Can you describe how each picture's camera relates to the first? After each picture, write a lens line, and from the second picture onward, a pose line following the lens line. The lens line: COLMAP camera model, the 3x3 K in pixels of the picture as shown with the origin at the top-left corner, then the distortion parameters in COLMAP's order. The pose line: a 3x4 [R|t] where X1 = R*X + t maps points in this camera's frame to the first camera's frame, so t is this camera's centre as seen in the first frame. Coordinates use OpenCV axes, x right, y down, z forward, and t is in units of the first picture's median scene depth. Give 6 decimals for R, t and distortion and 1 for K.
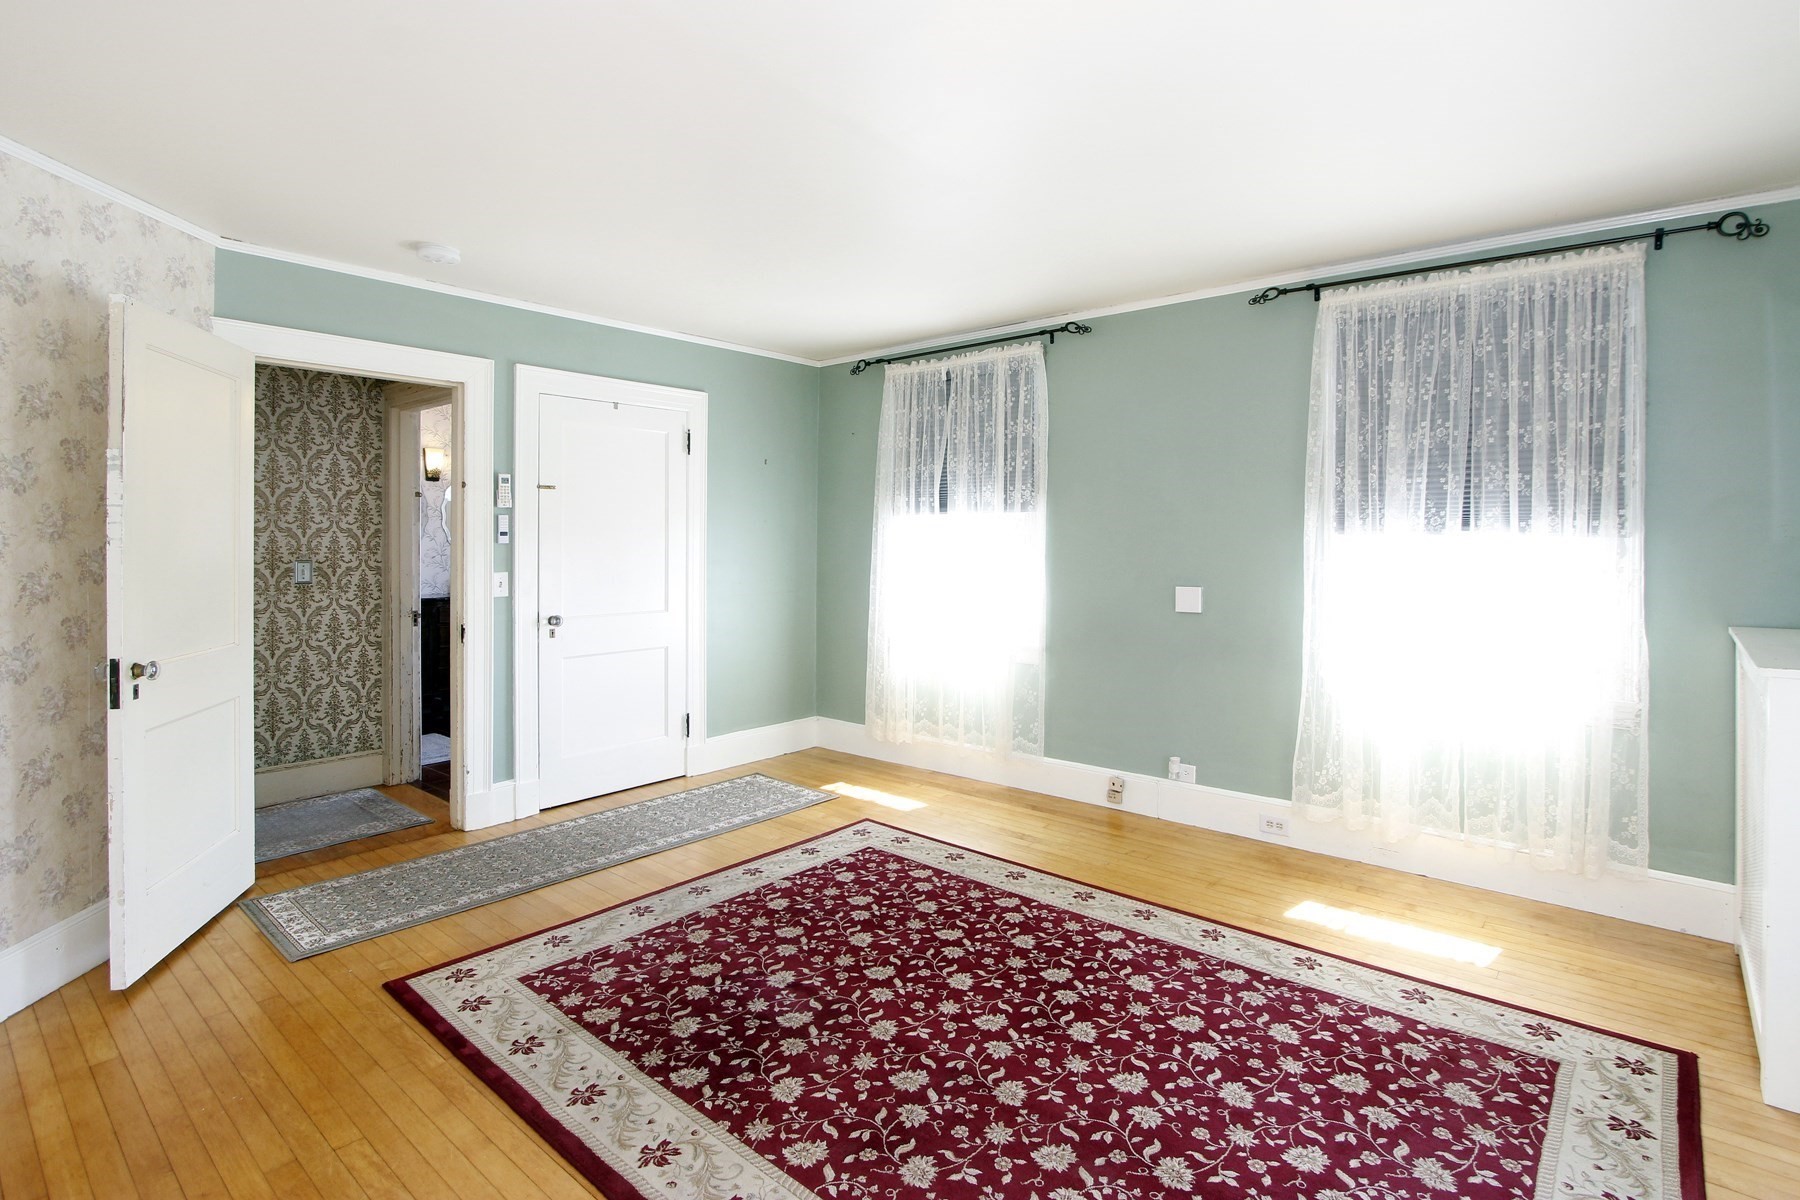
lens RADIAL K [[882.6, 0, 926.0], [0, 882.6, 516.2], [0, 0, 1]] dist [-0.010480, 0.000855]
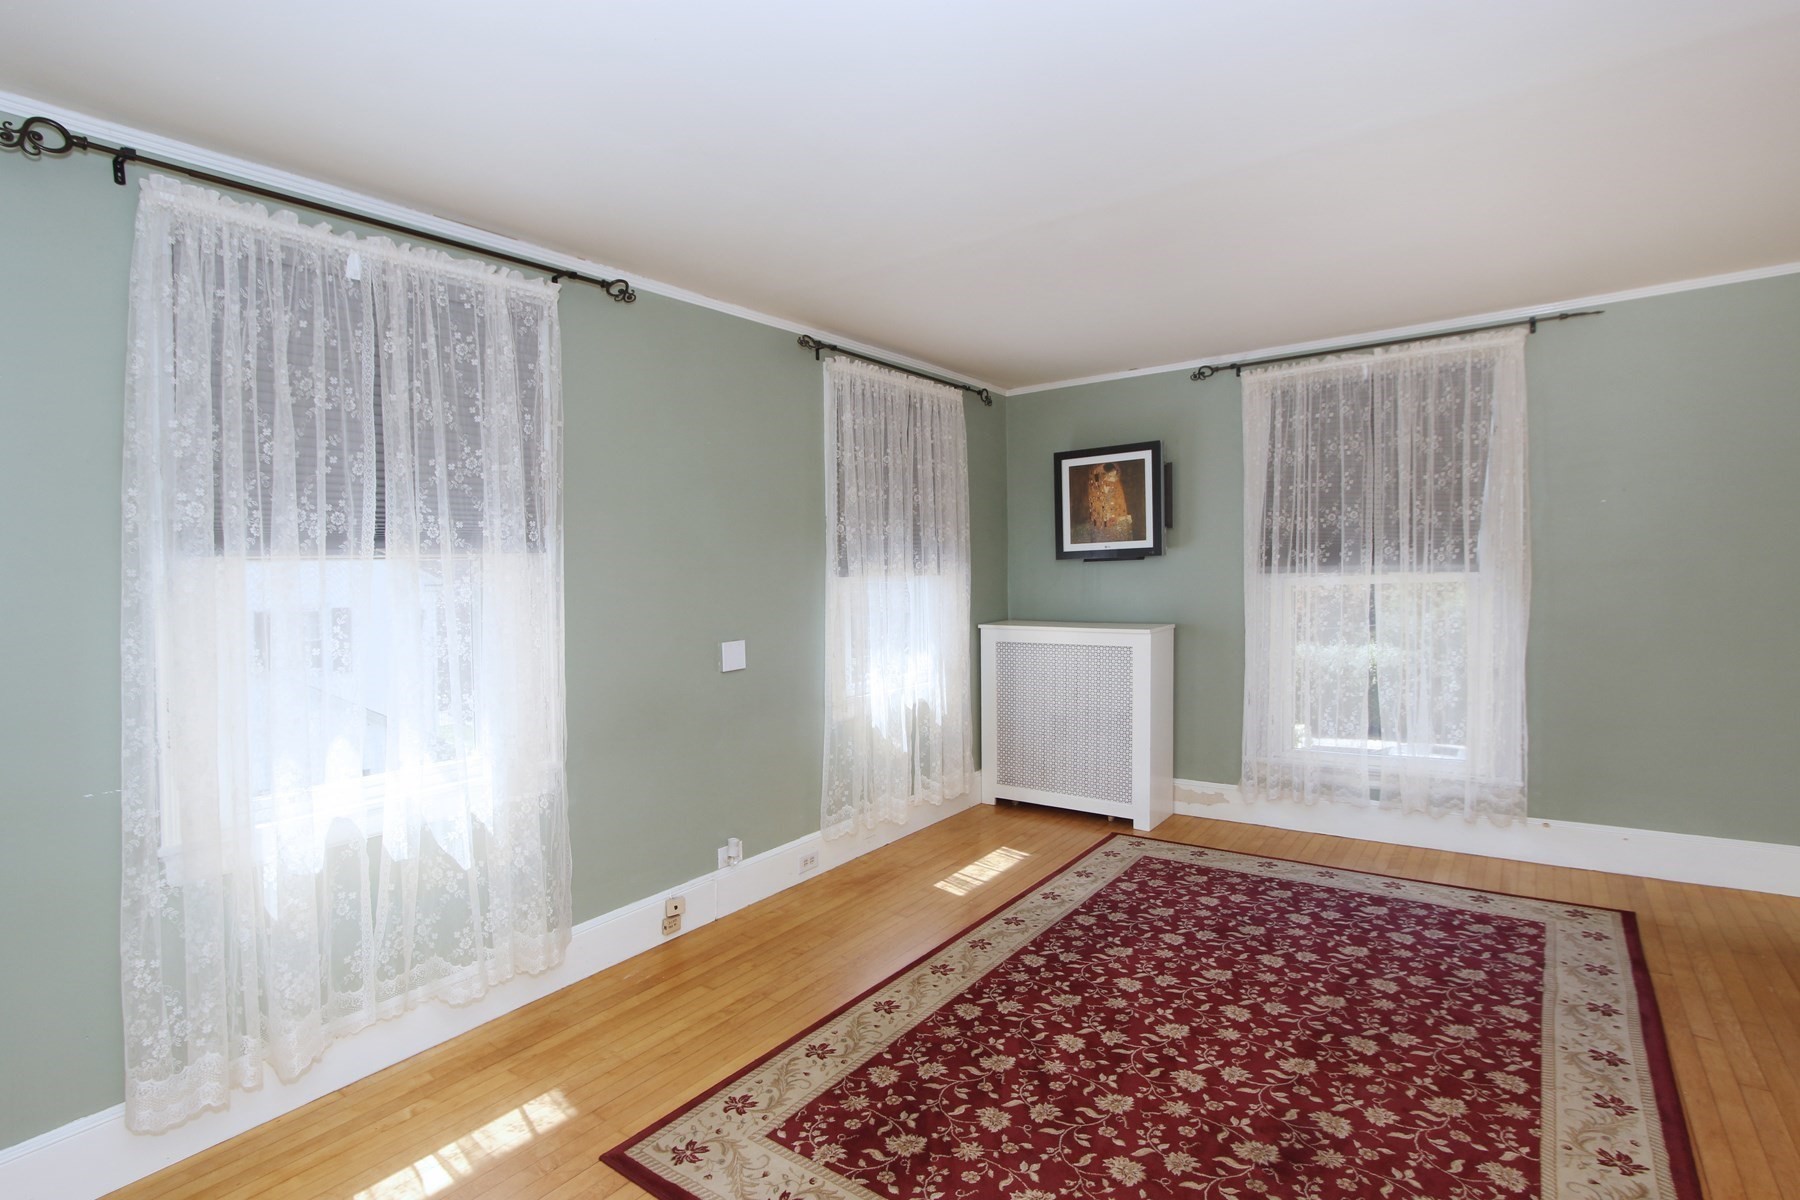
lens RADIAL K [[882.6, 0, 901.4], [0, 882.6, 599.1], [0, 0, 1]] dist [-0.010480, 0.000855]
pose [[-0.068924, -0.027763, 0.997236, -0.710457], [0.011427, 0.999525, 0.028617, 0.018677], [-0.997556, 0.013368, -0.068574, 1.082998]]
